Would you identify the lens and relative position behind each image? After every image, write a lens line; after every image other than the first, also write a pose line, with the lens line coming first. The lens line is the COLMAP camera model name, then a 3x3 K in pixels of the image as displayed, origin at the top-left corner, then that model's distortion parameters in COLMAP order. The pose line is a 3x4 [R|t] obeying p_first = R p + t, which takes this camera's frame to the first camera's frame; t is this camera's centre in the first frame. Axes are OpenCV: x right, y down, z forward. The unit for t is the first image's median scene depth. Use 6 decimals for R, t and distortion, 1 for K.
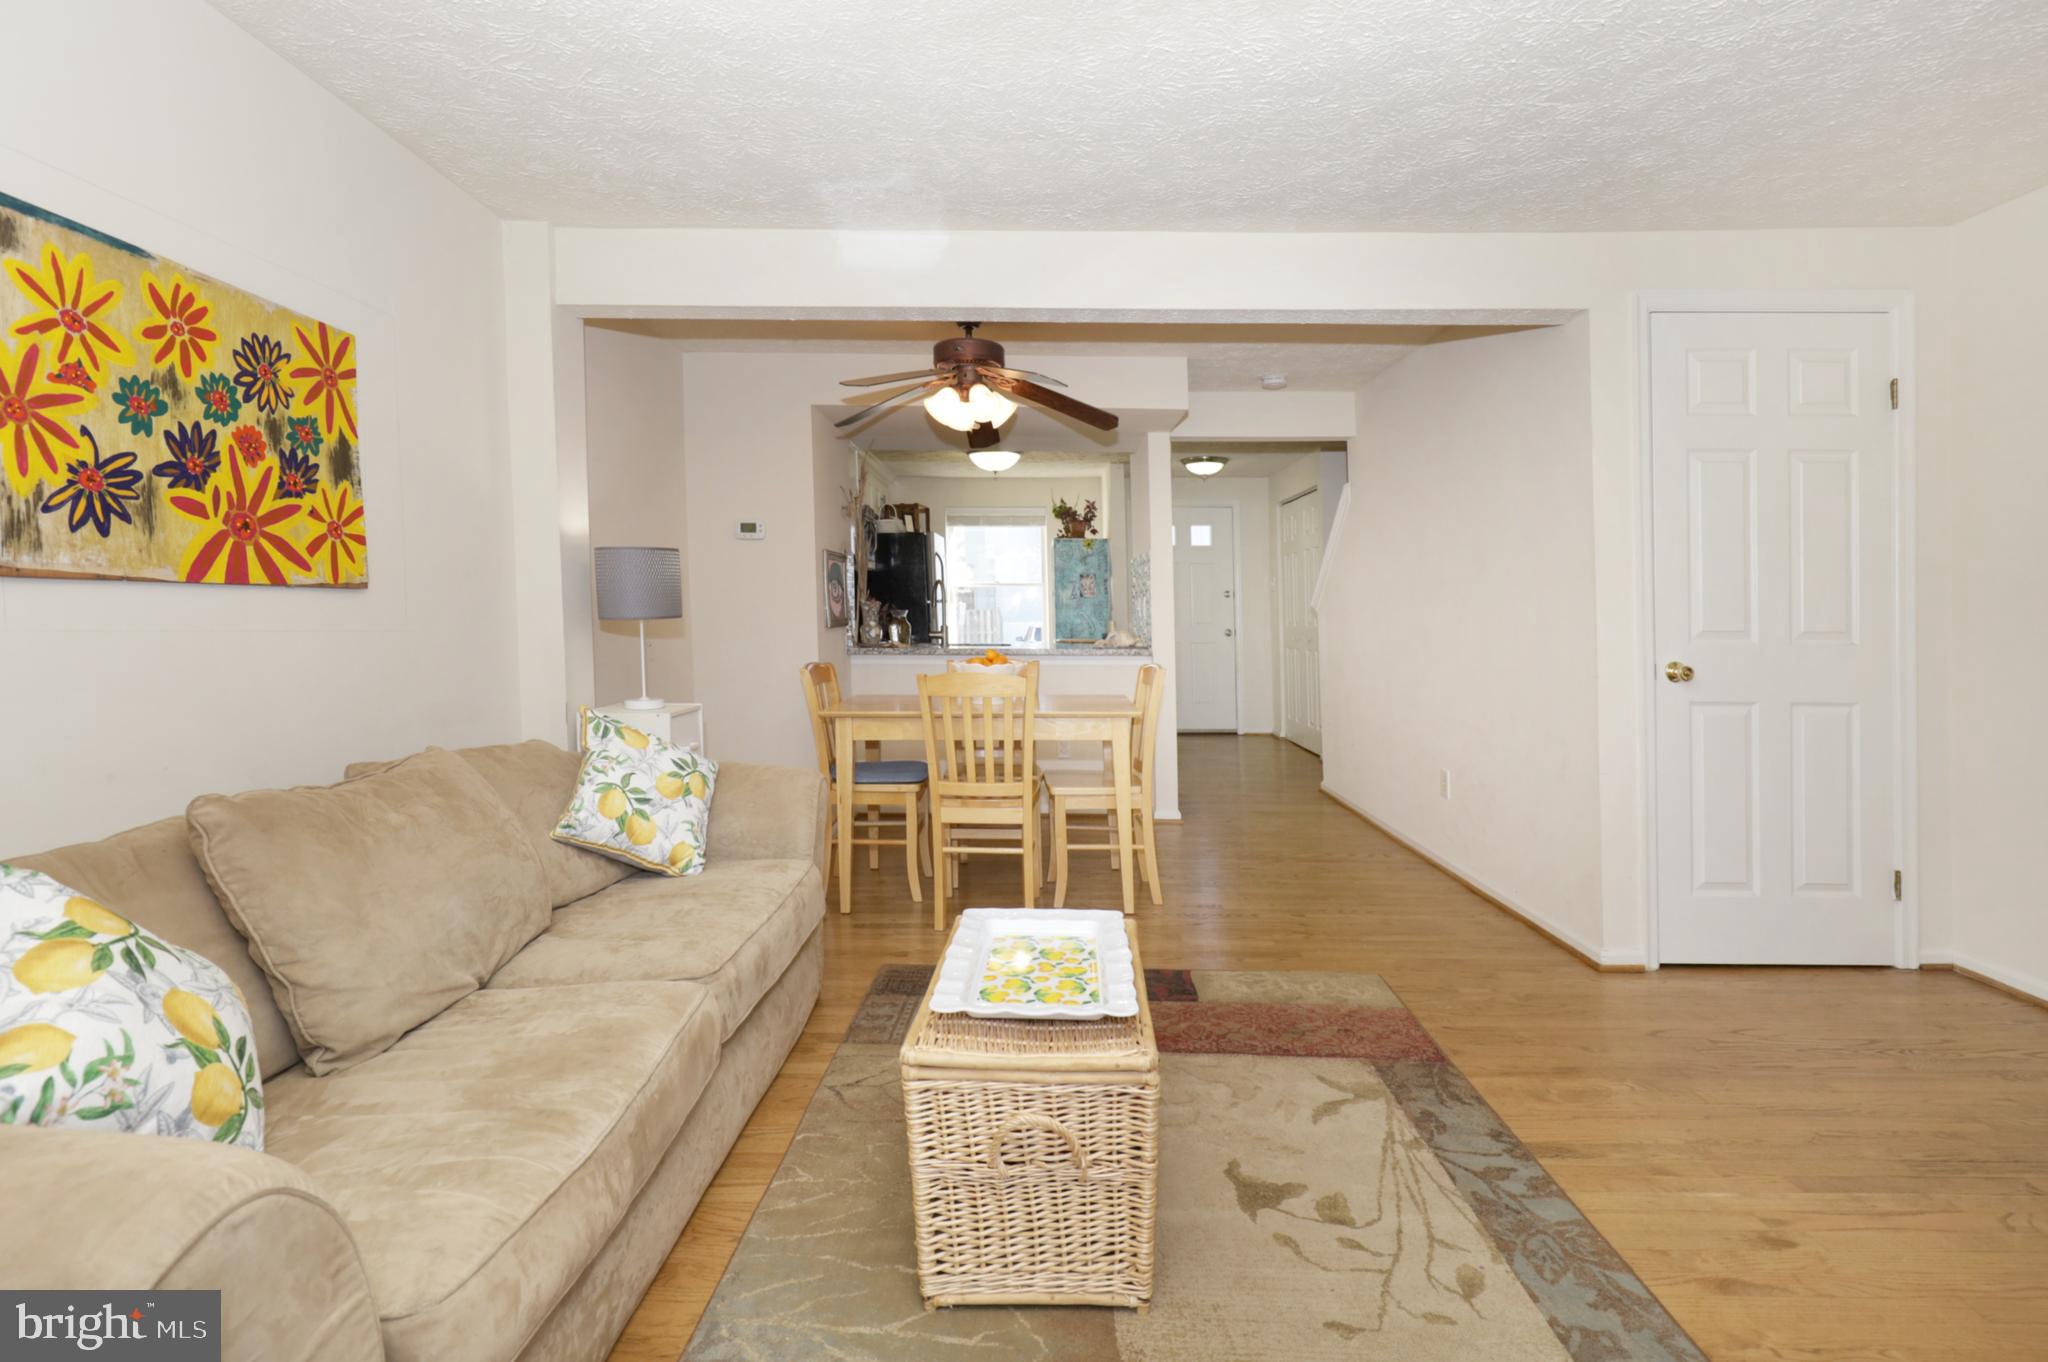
lens RADIAL K [[951.8, 0, 1023.4], [0, 951.8, 631.5], [0, 0, 1]] dist [-0.008907, 0.000711]
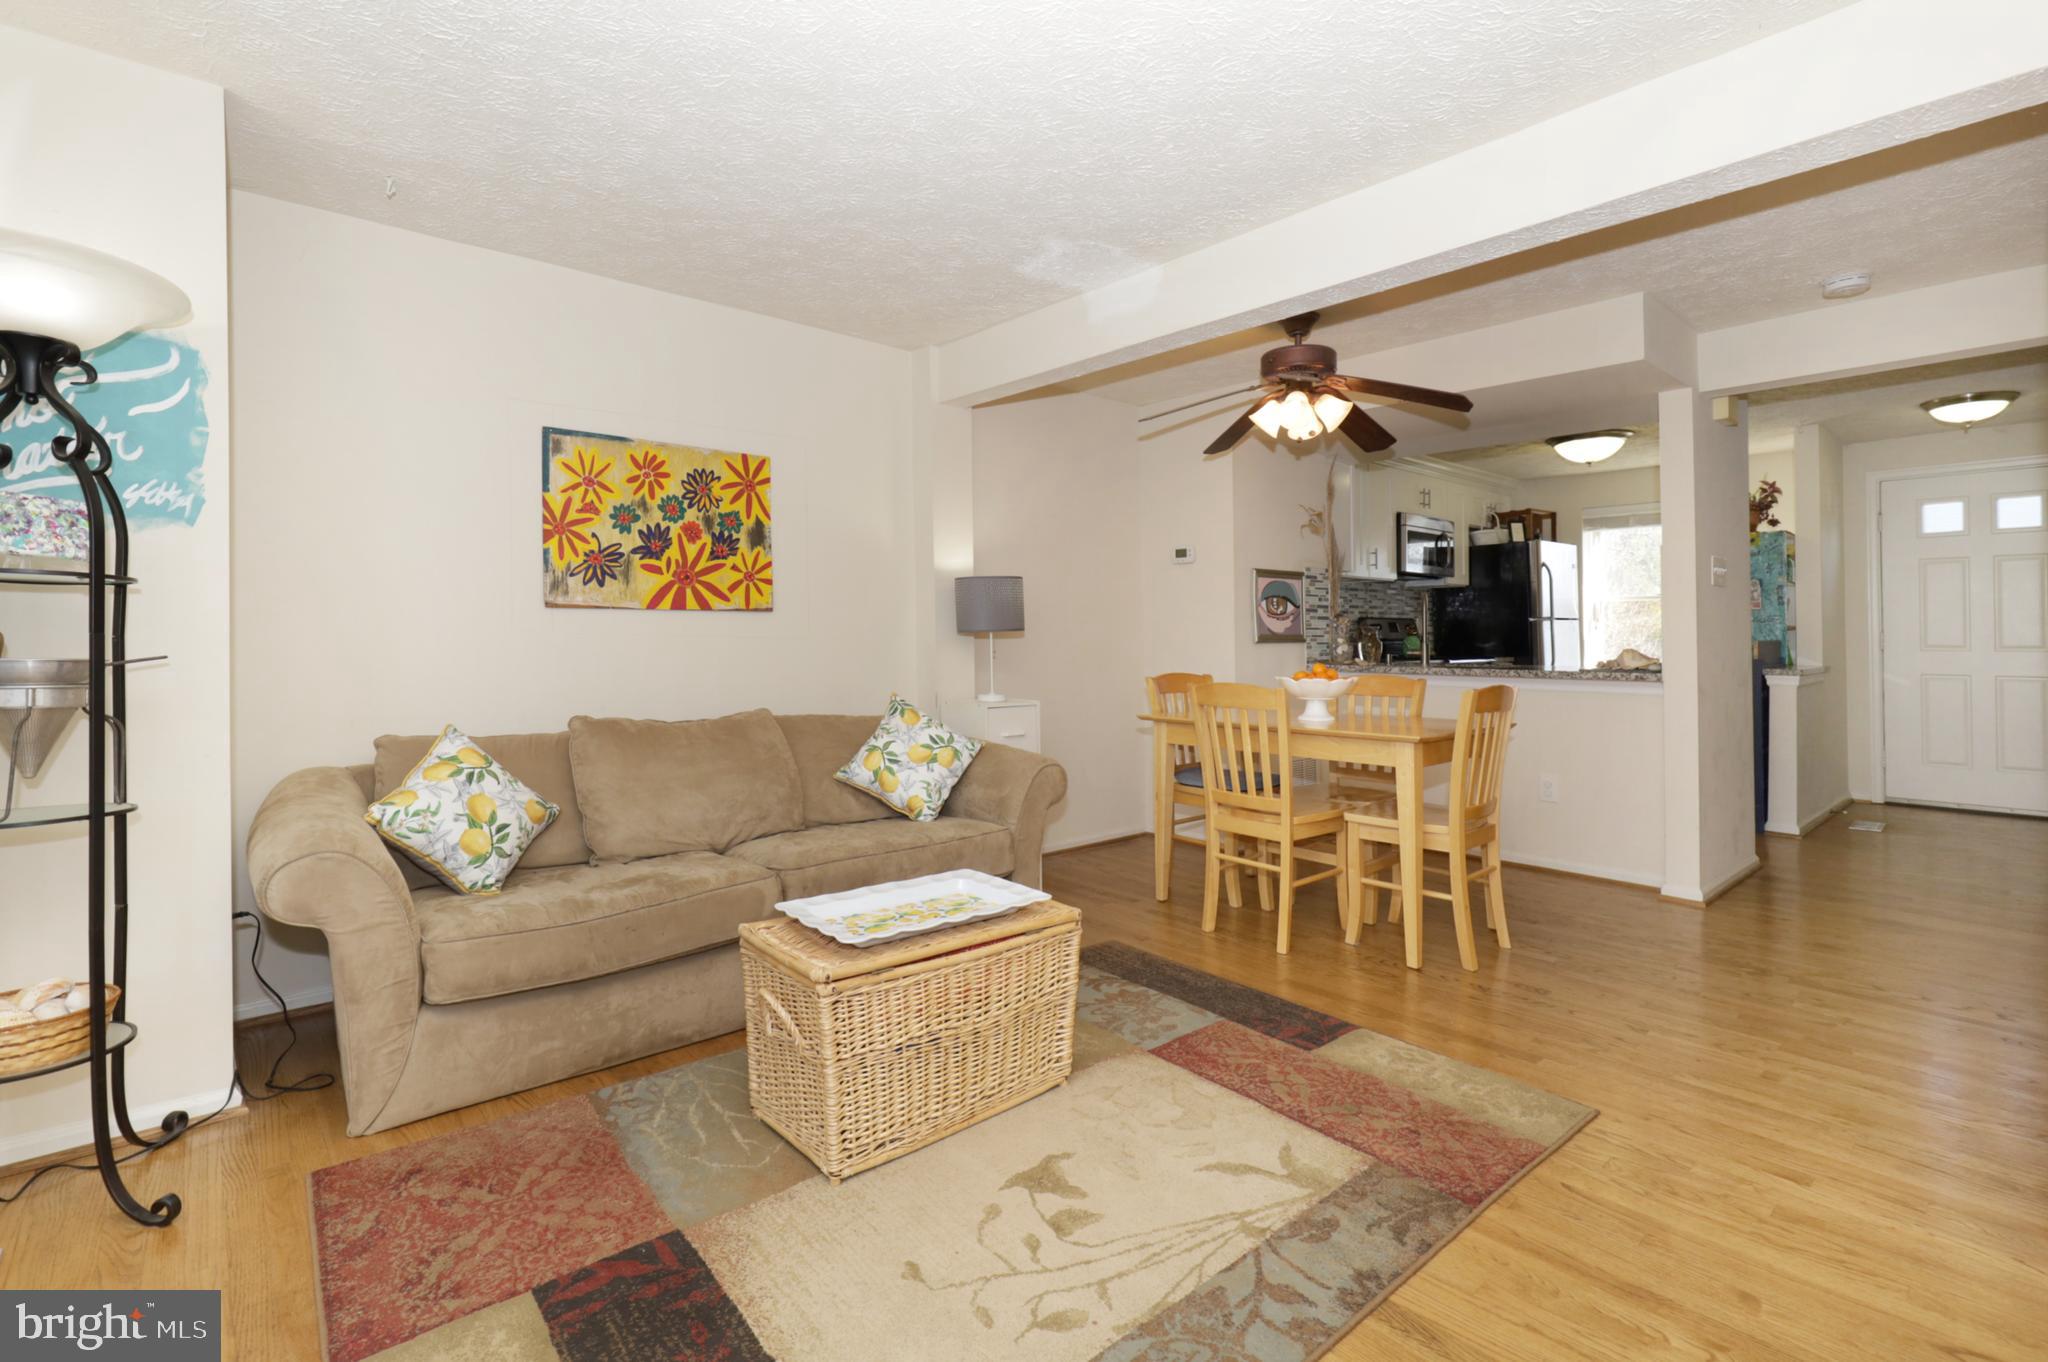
lens RADIAL K [[938.5, 0, 1014.0], [0, 938.5, 634.7], [0, 0, 1]] dist [0.002120, 0.000506]
pose [[0.674537, -0.004568, -0.738227, 0.843291], [-0.013099, 0.999749, -0.018155, 0.019818], [0.738124, 0.021917, 0.674308, 0.241552]]
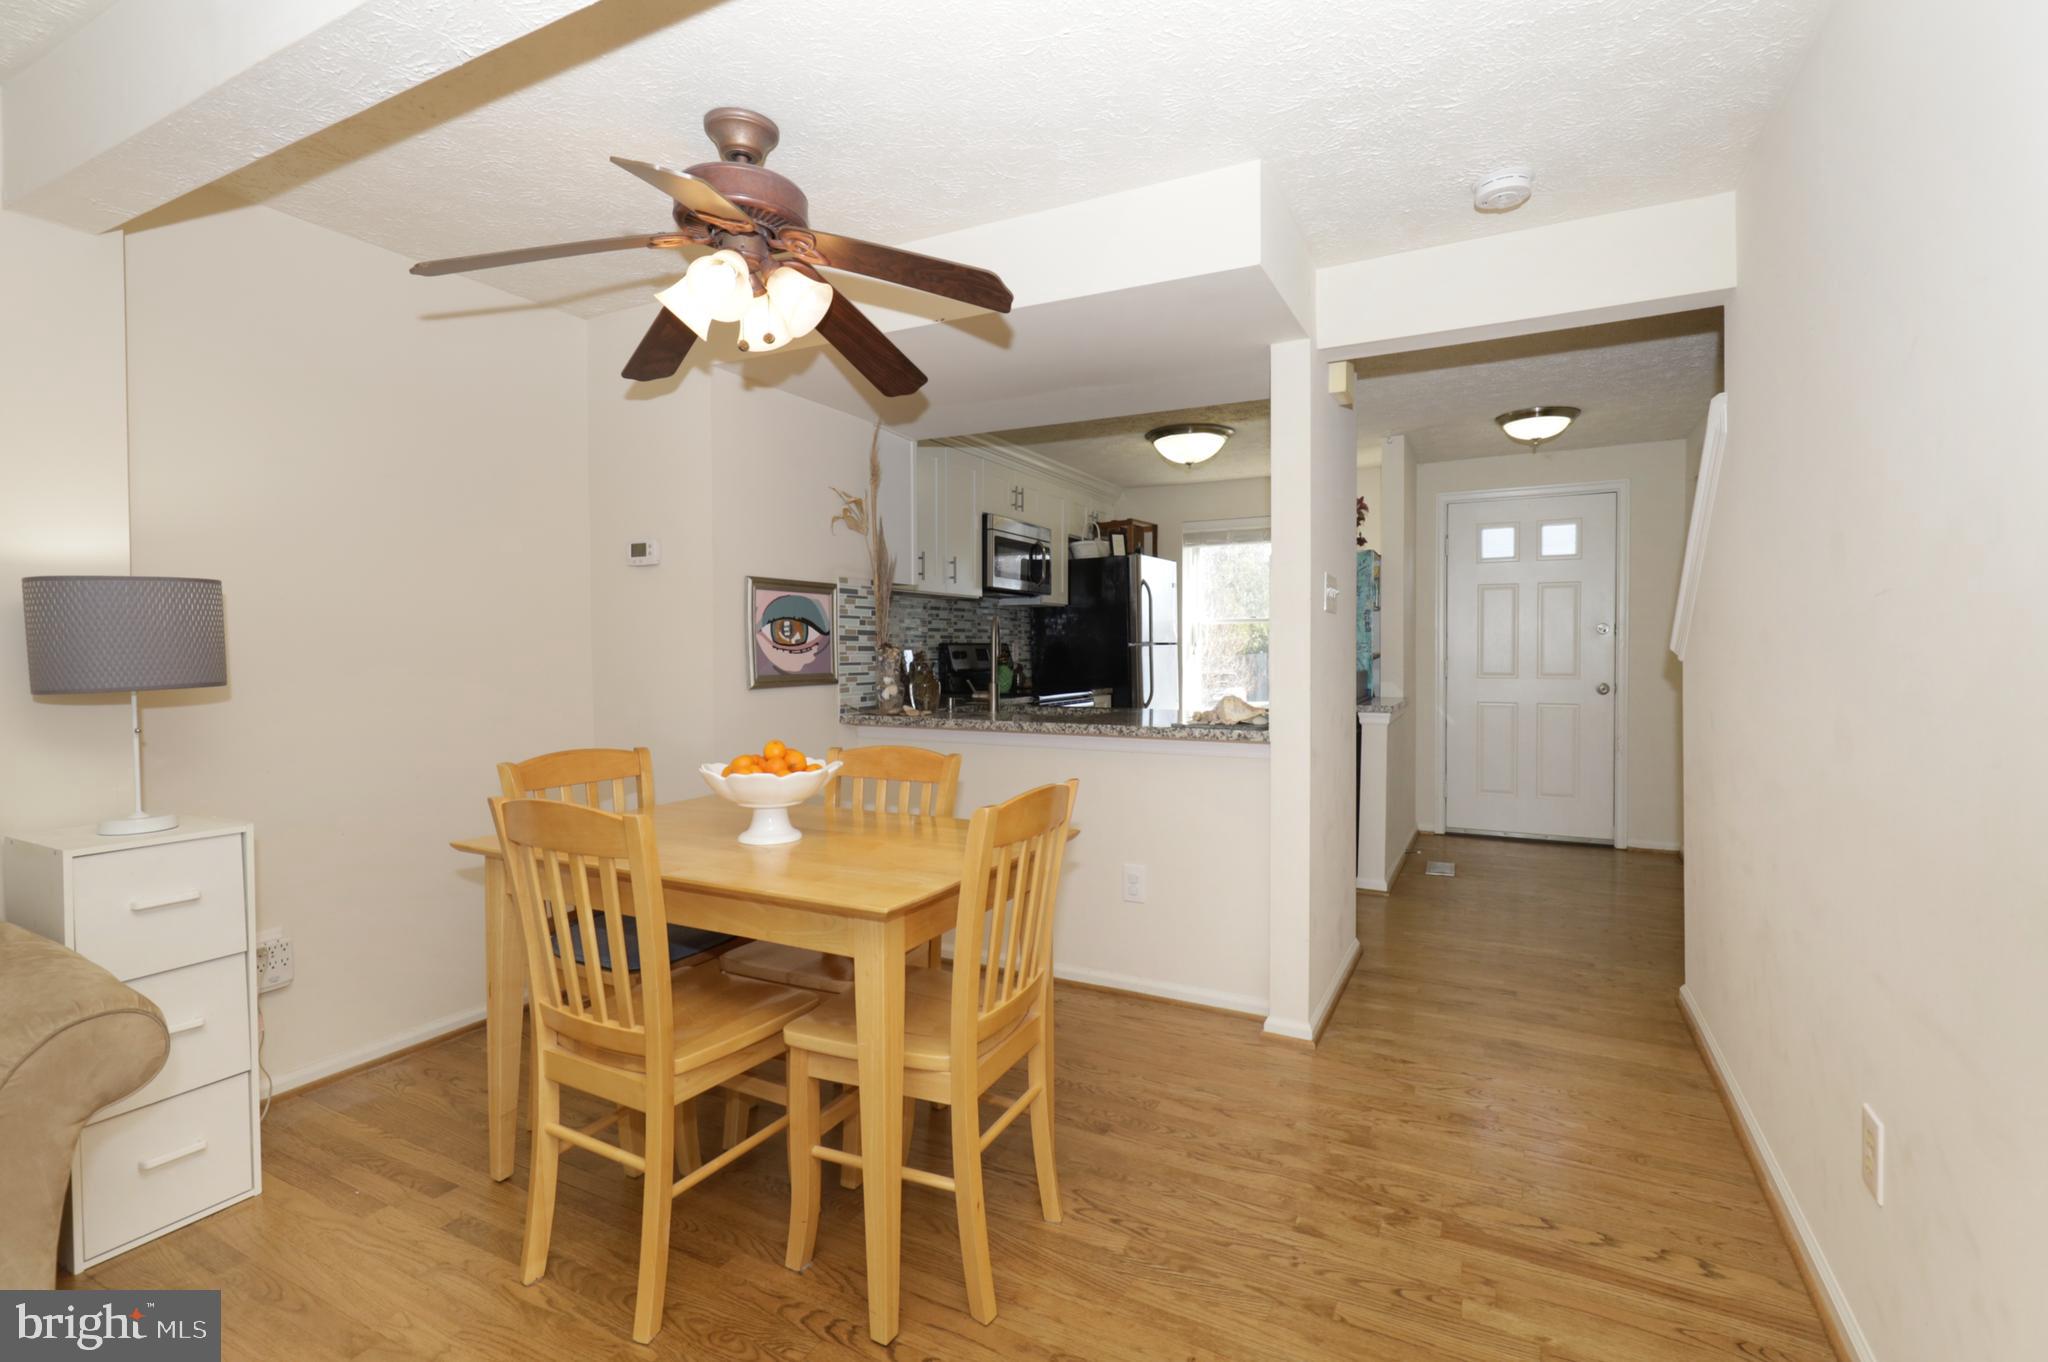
lens RADIAL K [[929.6, 0, 1011.1], [0, 929.6, 708.6], [0, 0, 1]] dist [0.000164, 0.000087]
pose [[0.891200, 0.022925, -0.453030, 0.610398], [-0.003425, 0.999034, 0.043818, -0.045703], [0.453597, -0.037499, 0.890418, 1.075146]]
